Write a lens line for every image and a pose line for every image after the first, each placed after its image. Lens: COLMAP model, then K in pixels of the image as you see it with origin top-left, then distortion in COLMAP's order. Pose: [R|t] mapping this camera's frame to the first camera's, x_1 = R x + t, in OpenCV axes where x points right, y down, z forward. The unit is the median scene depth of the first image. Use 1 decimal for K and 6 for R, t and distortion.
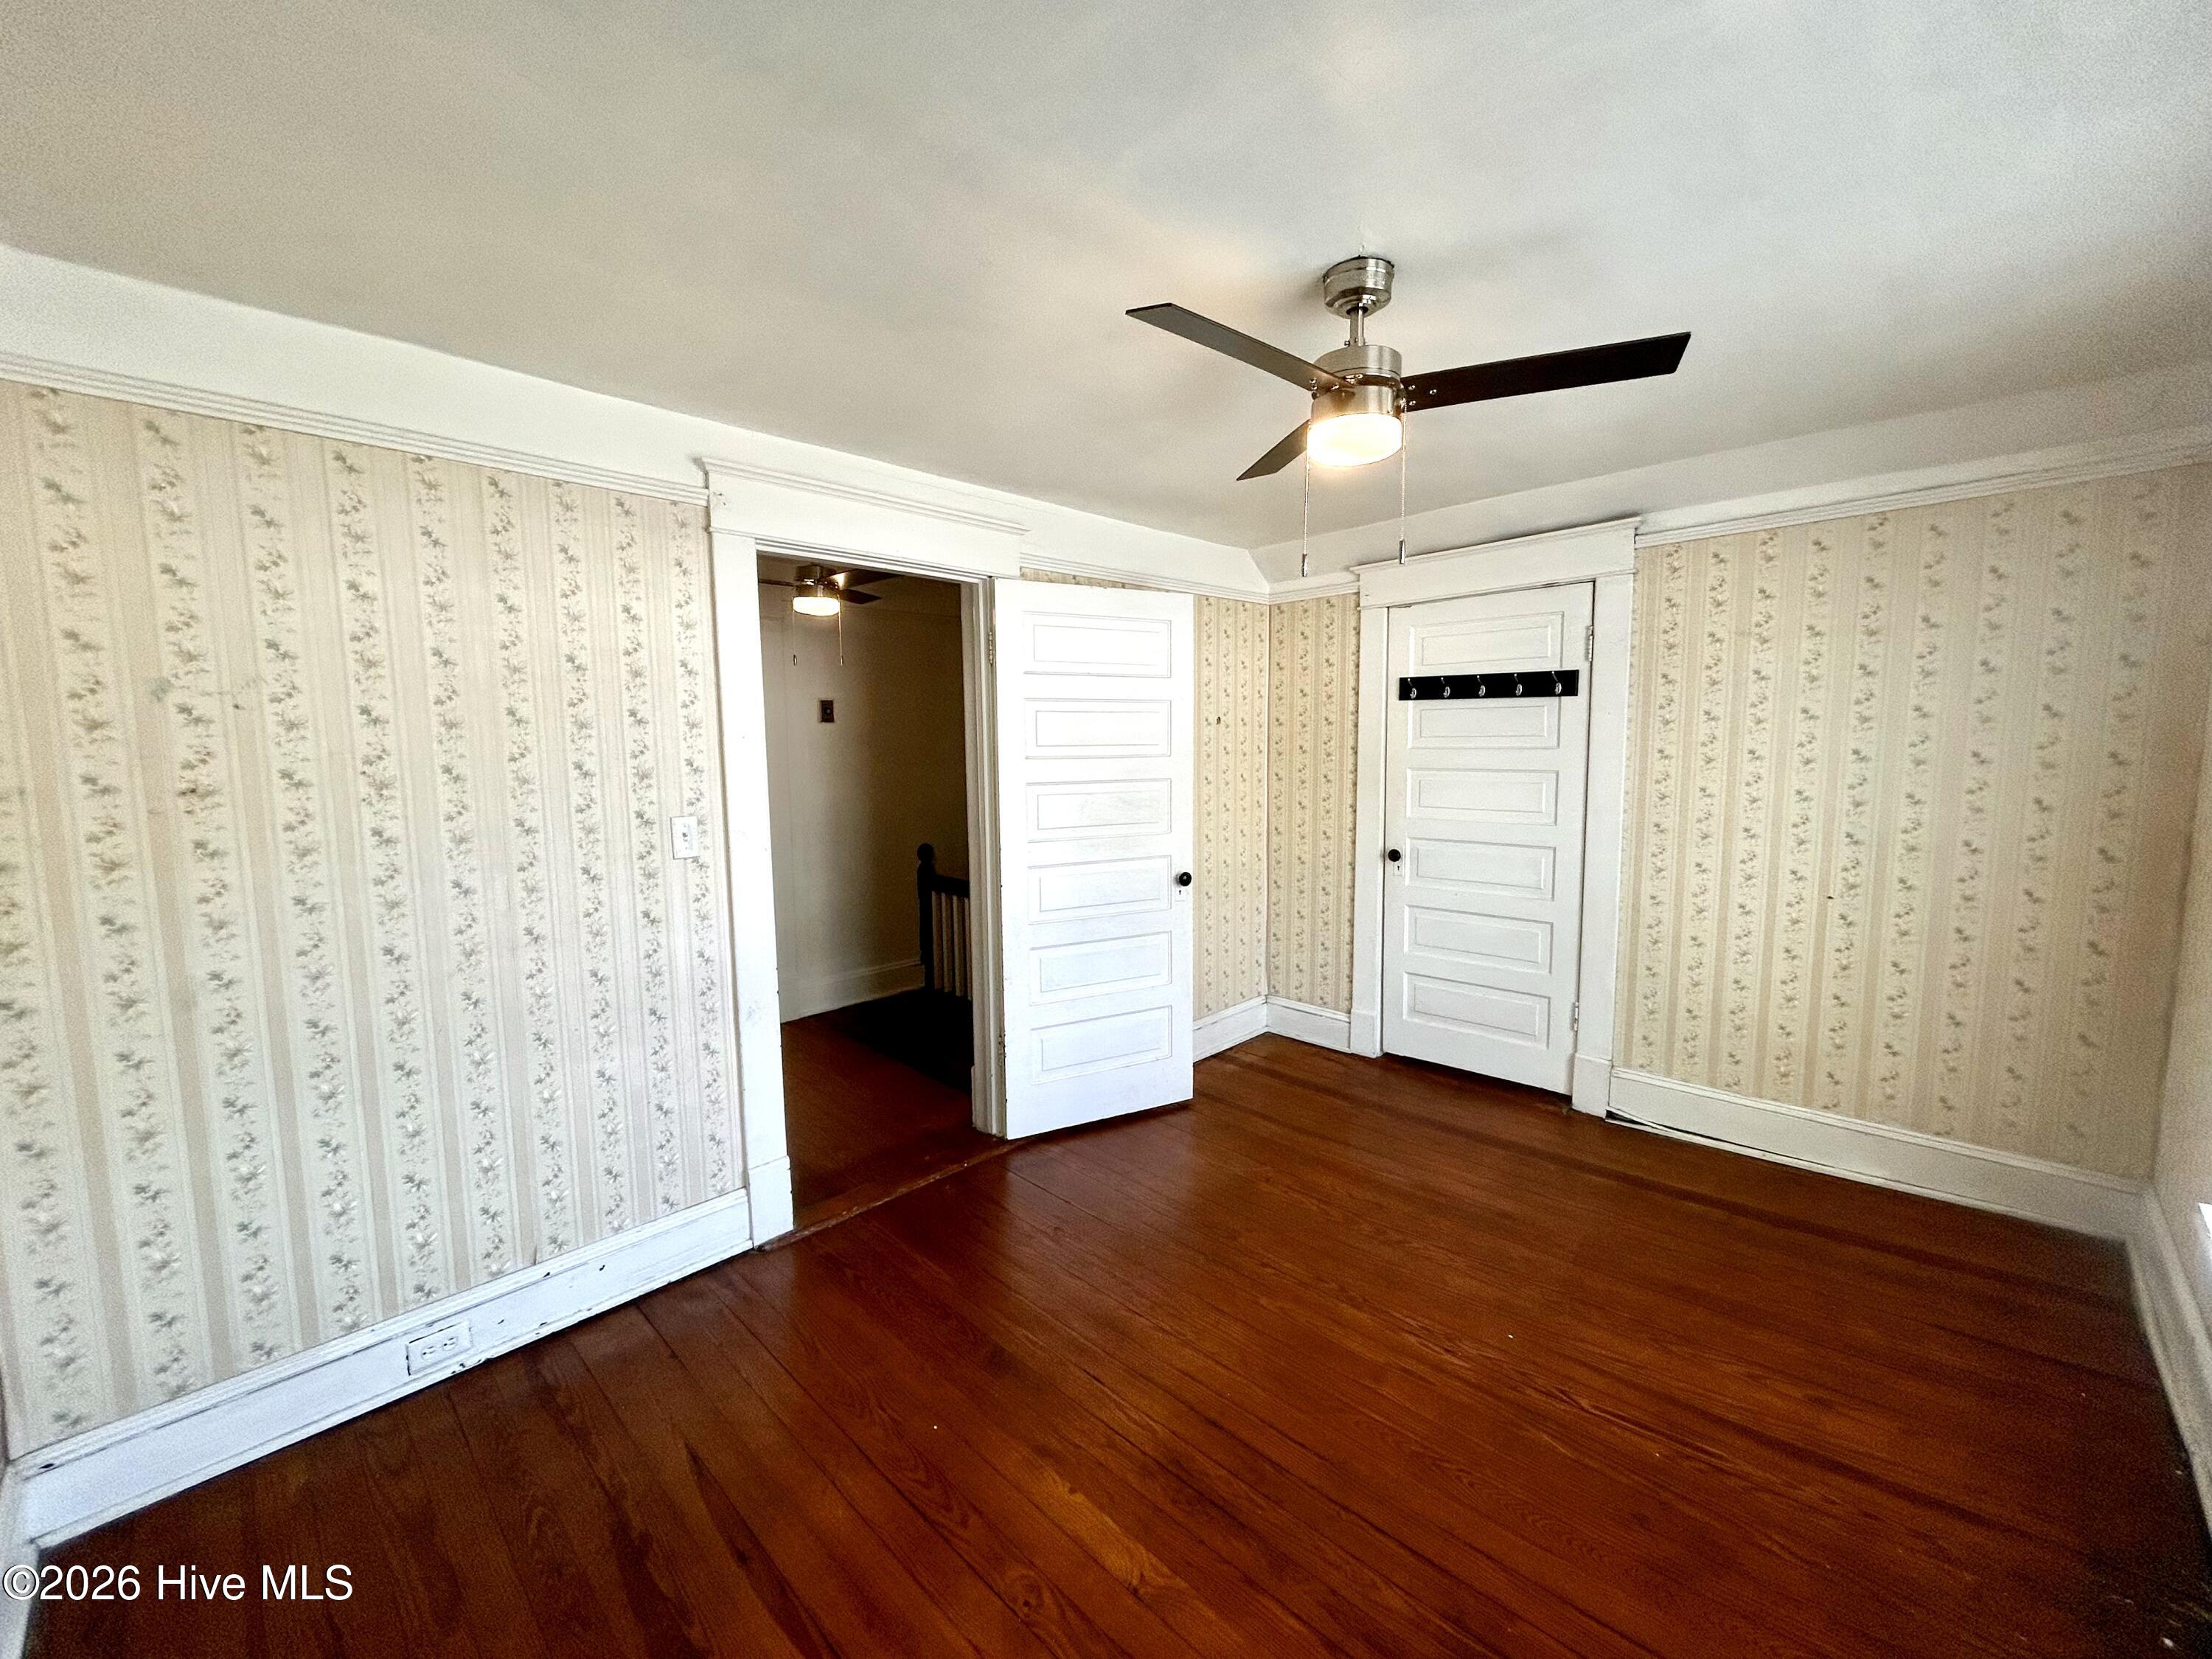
lens RADIAL K [[885.6, 0, 1106.0], [0, 885.6, 829.5], [0, 0, 1]] dist [-0.001536, -0.000010]
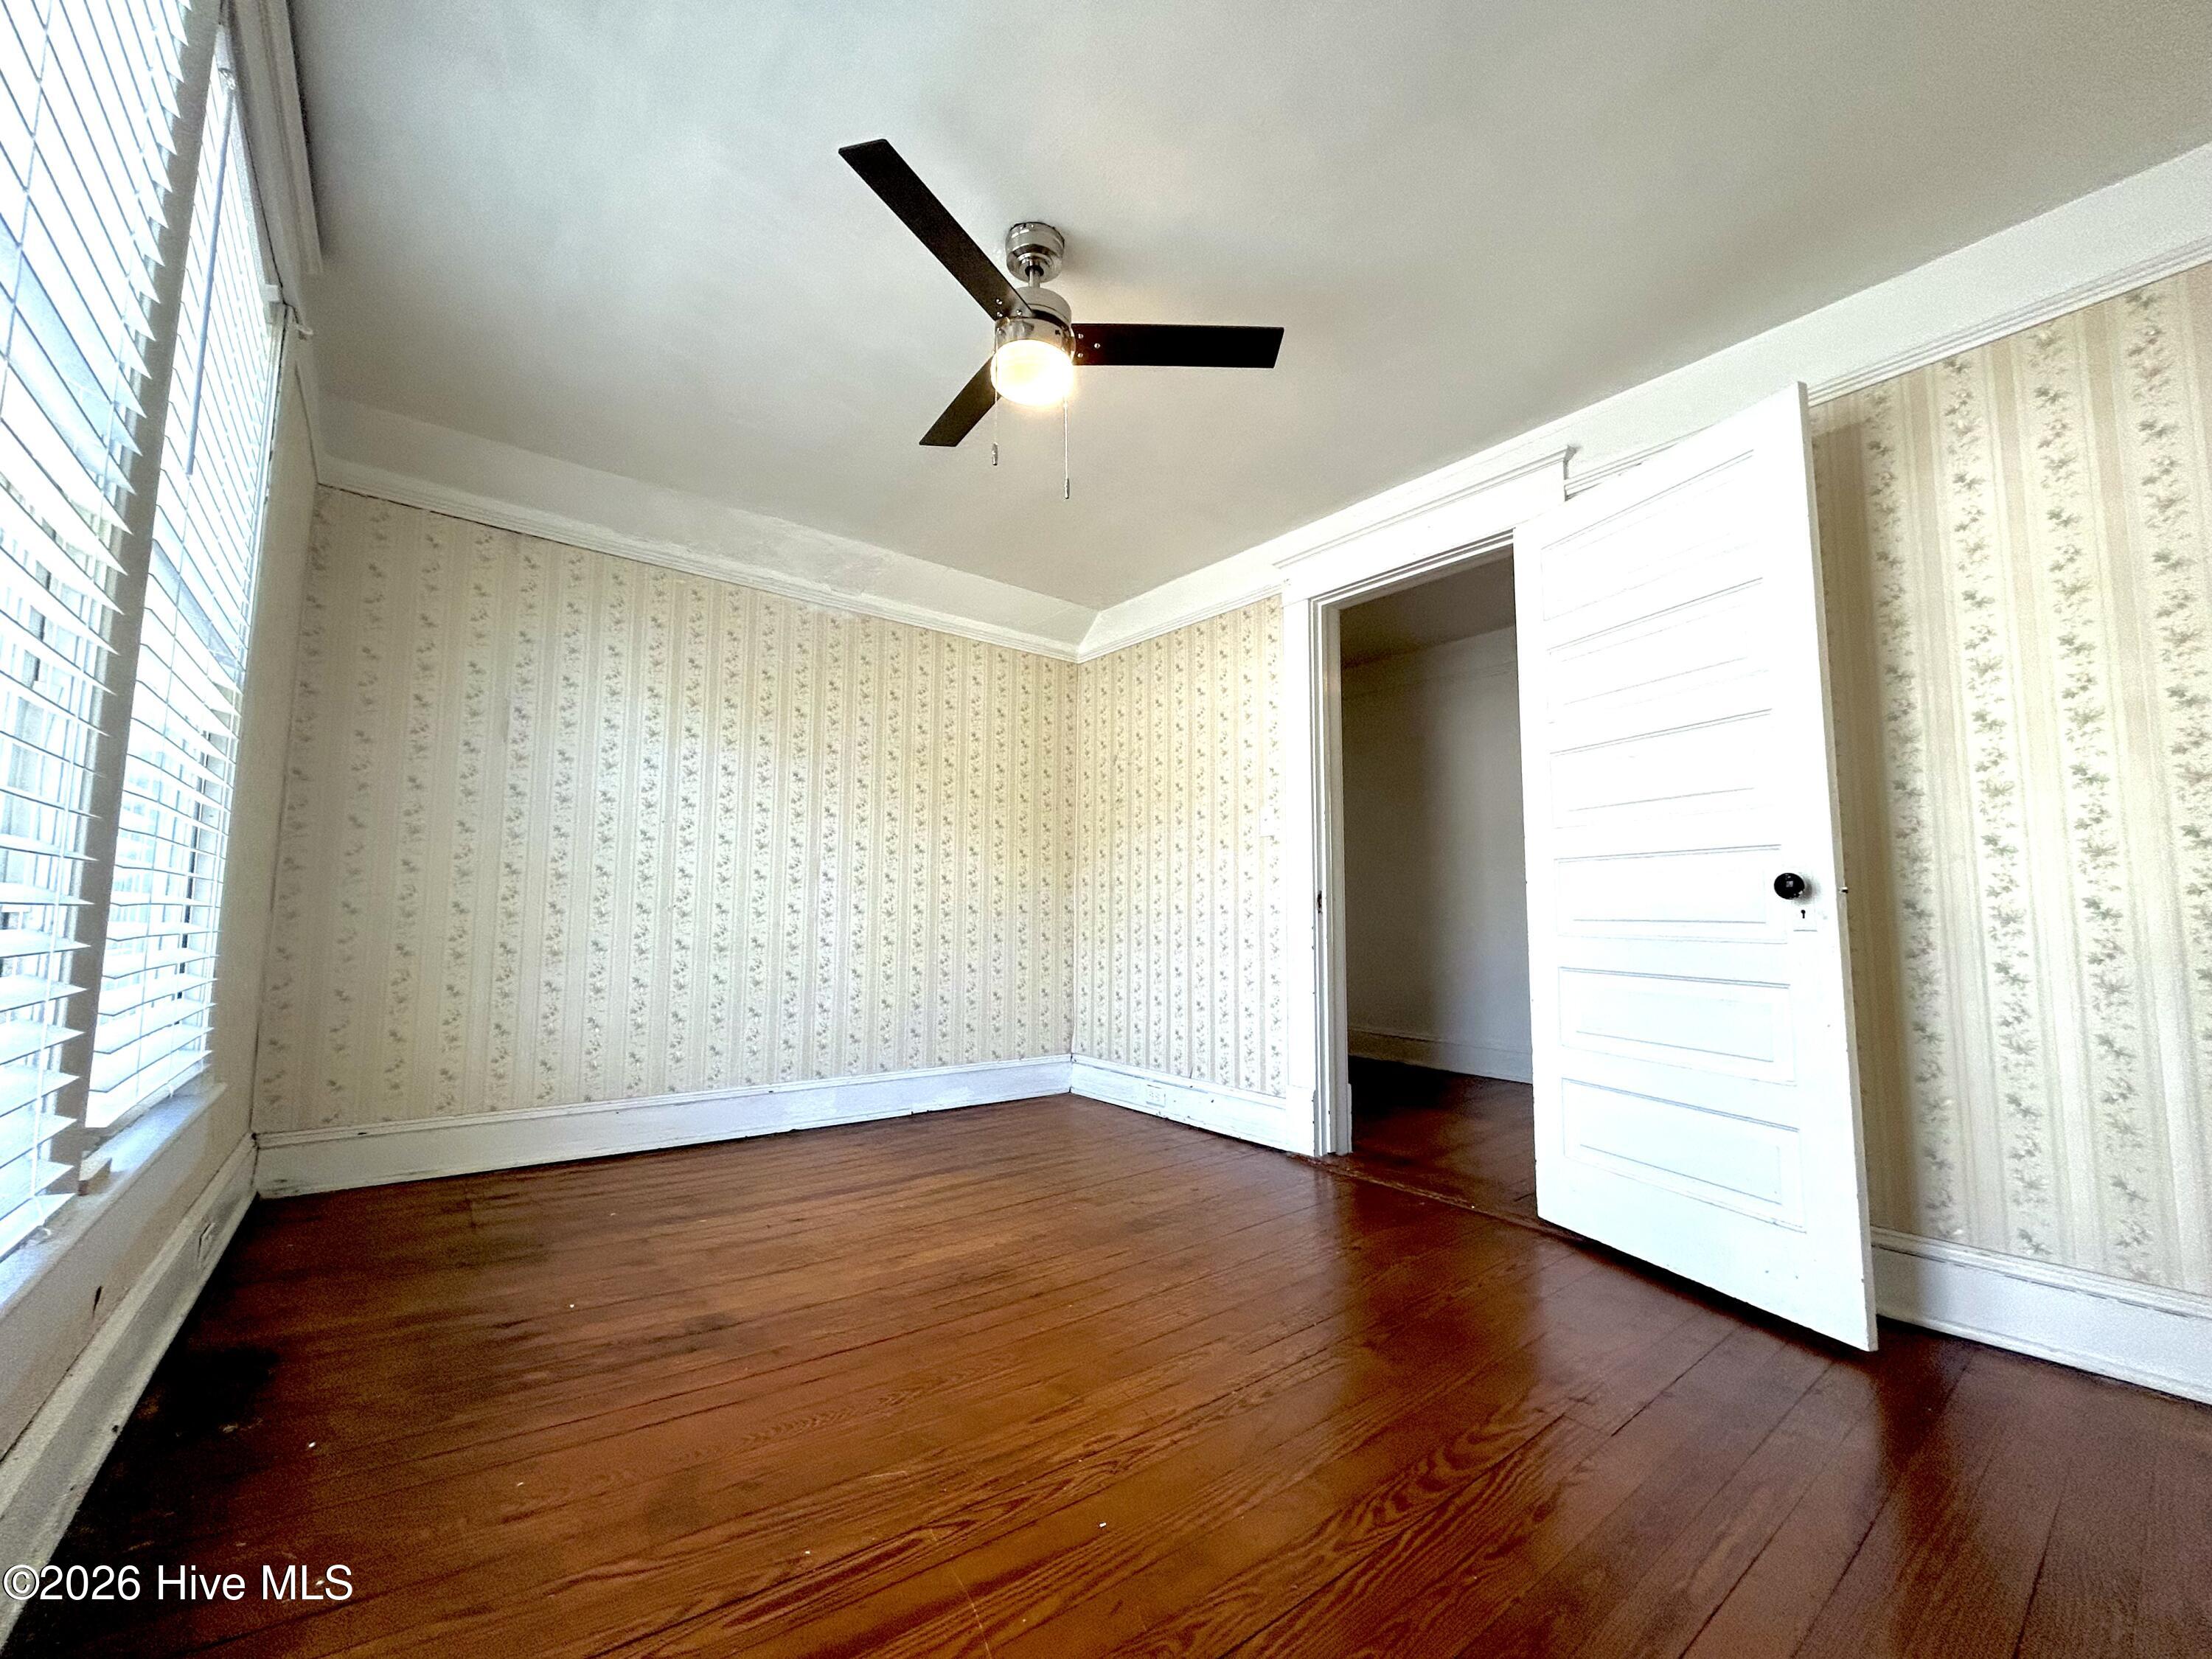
lens RADIAL K [[886.2, 0, 1106.0], [0, 886.2, 829.5], [0, 0, 1]] dist [0.035605, 0.000056]
pose [[-0.124087, -0.076017, -0.989355, 1.151545], [-0.098379, 0.993091, -0.063965, 0.164683], [0.987382, 0.089394, -0.130708, 1.106712]]
